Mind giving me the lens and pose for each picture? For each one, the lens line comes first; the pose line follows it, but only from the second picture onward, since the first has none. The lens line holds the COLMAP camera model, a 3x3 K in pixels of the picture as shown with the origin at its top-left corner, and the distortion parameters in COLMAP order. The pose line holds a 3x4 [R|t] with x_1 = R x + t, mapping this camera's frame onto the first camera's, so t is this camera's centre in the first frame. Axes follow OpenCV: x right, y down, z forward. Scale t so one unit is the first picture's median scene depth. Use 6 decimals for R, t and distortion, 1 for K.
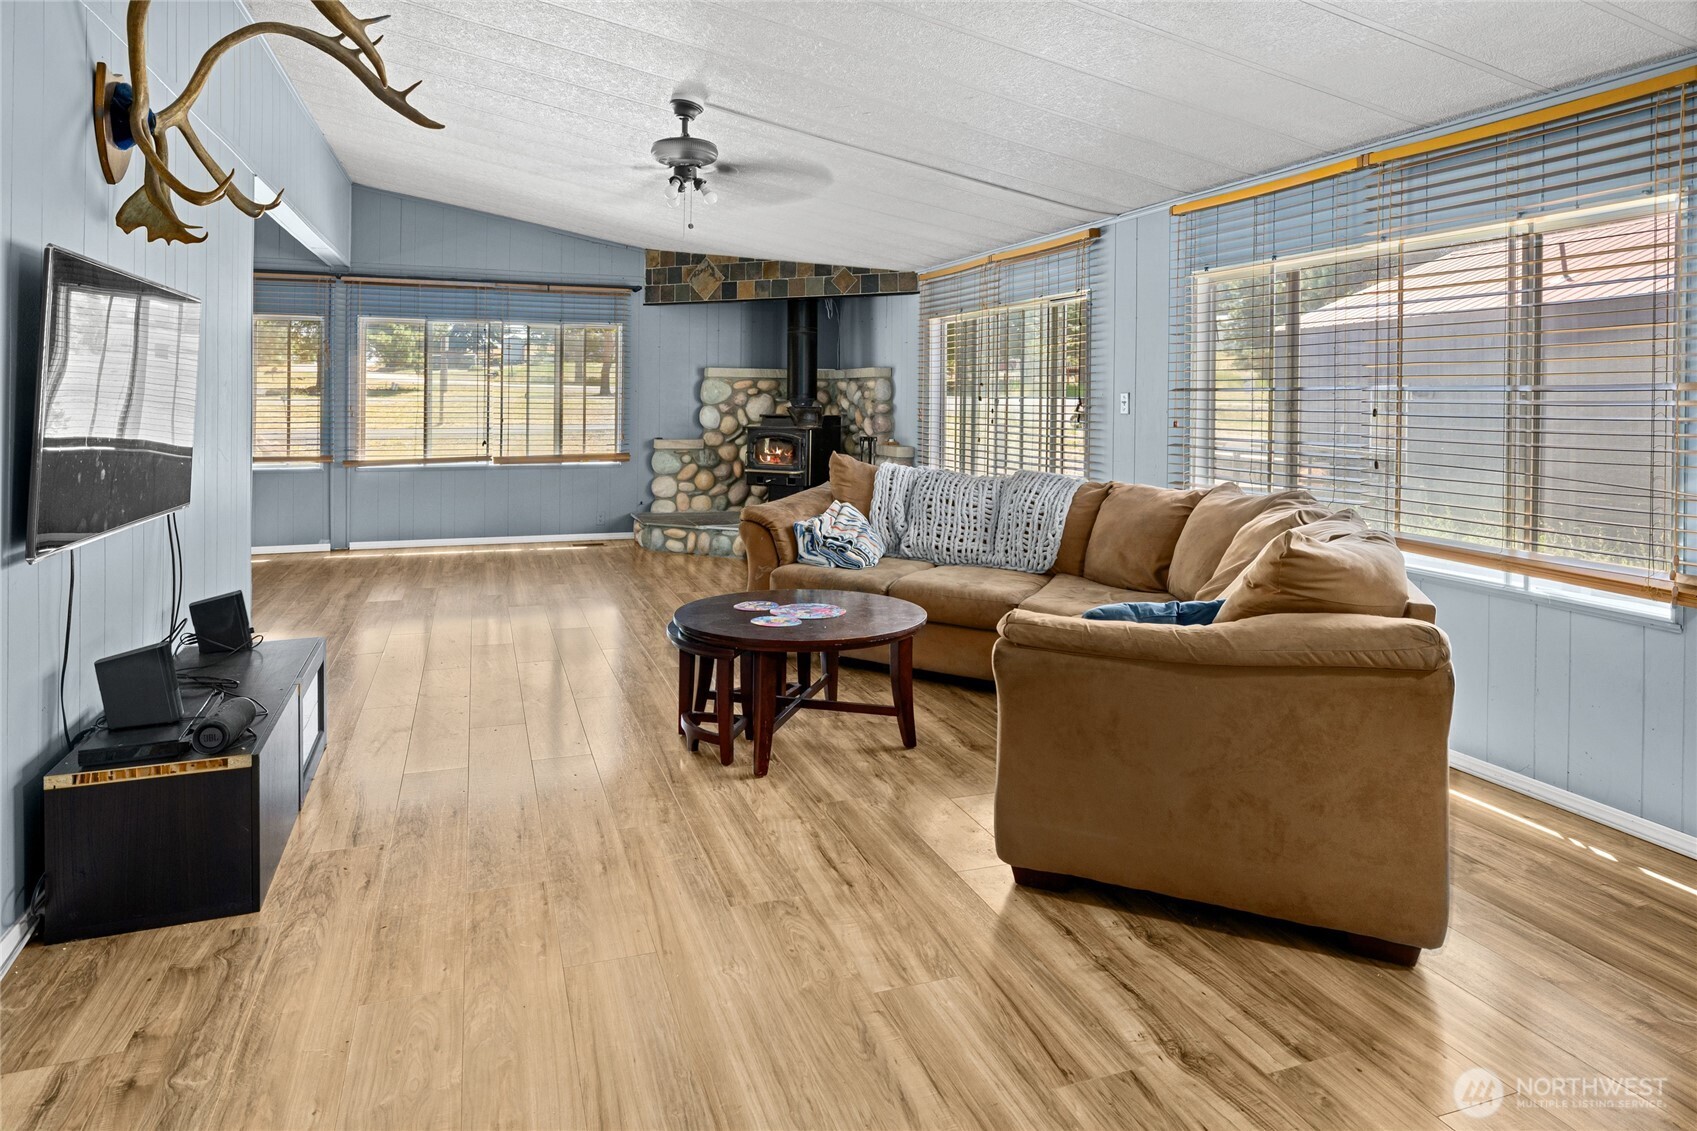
lens RADIAL K [[967.9, 0, 826.9], [0, 967.9, 492.5], [0, 0, 1]] dist [-0.002133, 0.000612]
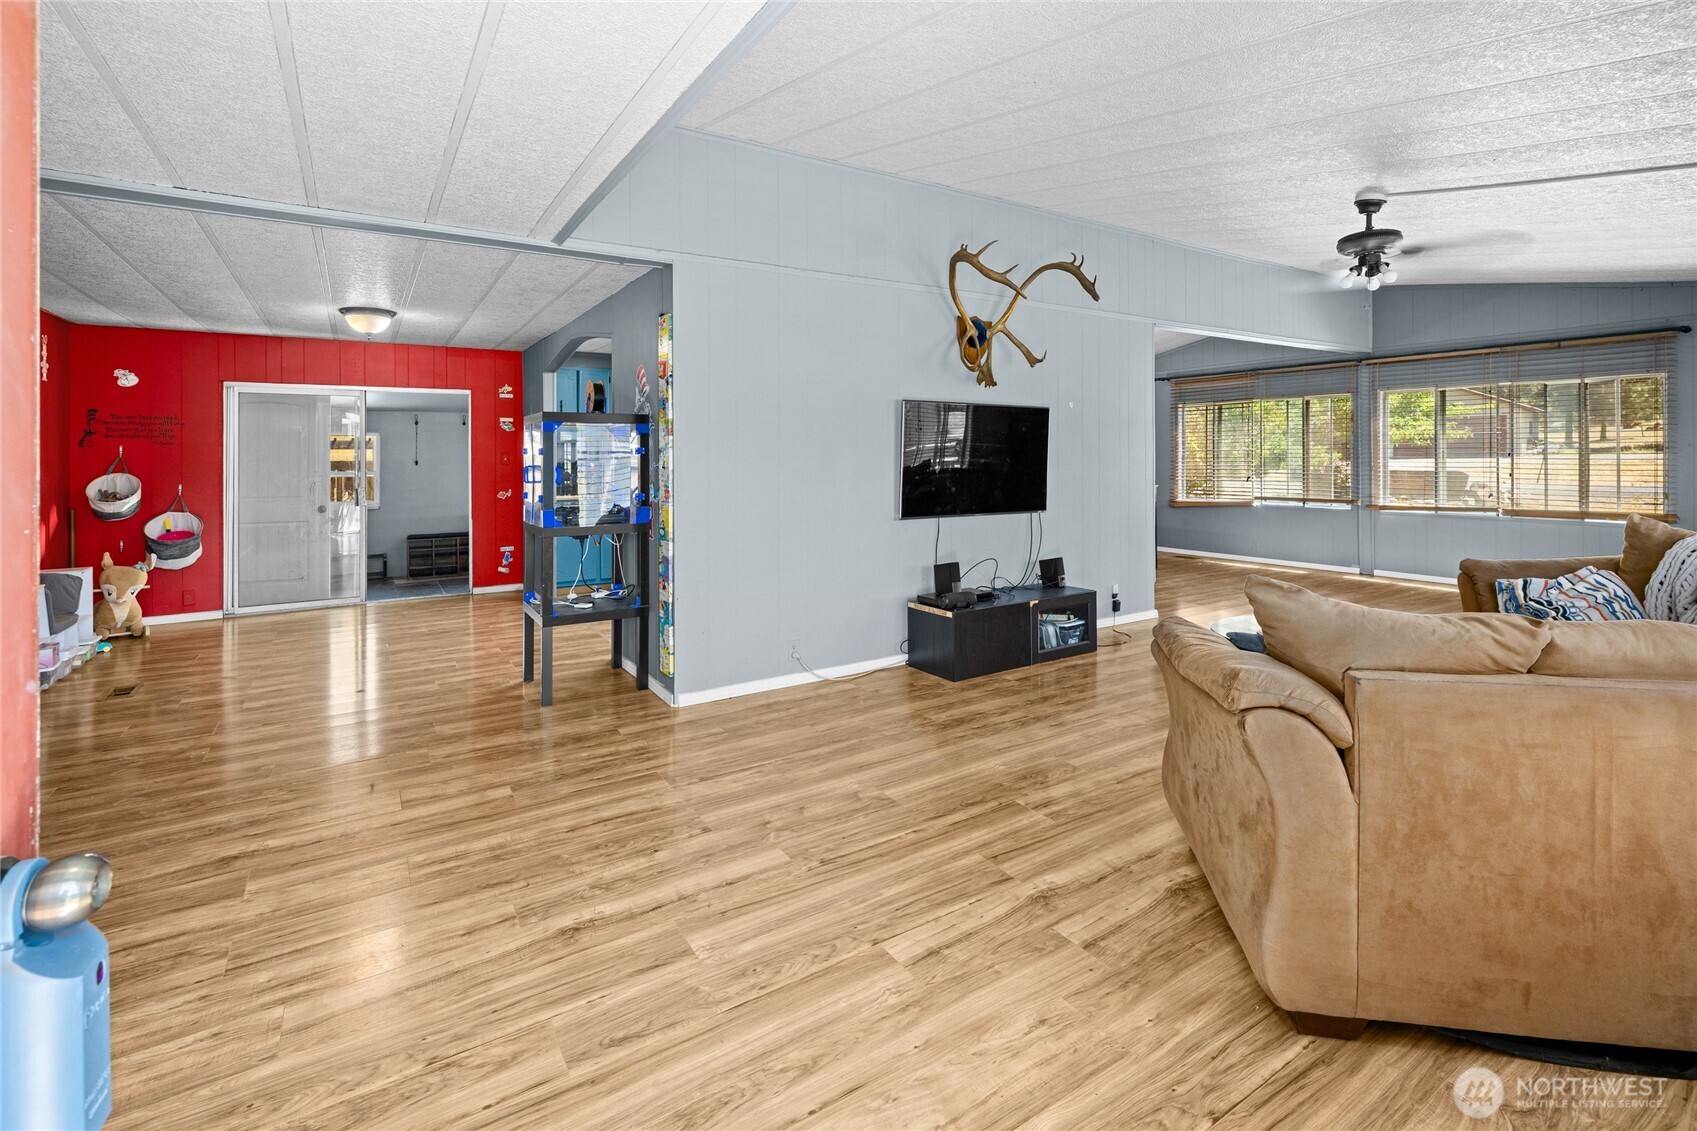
lens RADIAL K [[759.5, 0, 843.7], [0, 759.5, 567.9], [0, 0, 1]] dist [0.001351, 0.000165]
pose [[0.224124, 0.133622, -0.965357, 0.667308], [-0.085821, 0.989414, 0.117027, -0.016526], [0.970775, 0.056619, 0.233219, 0.191968]]
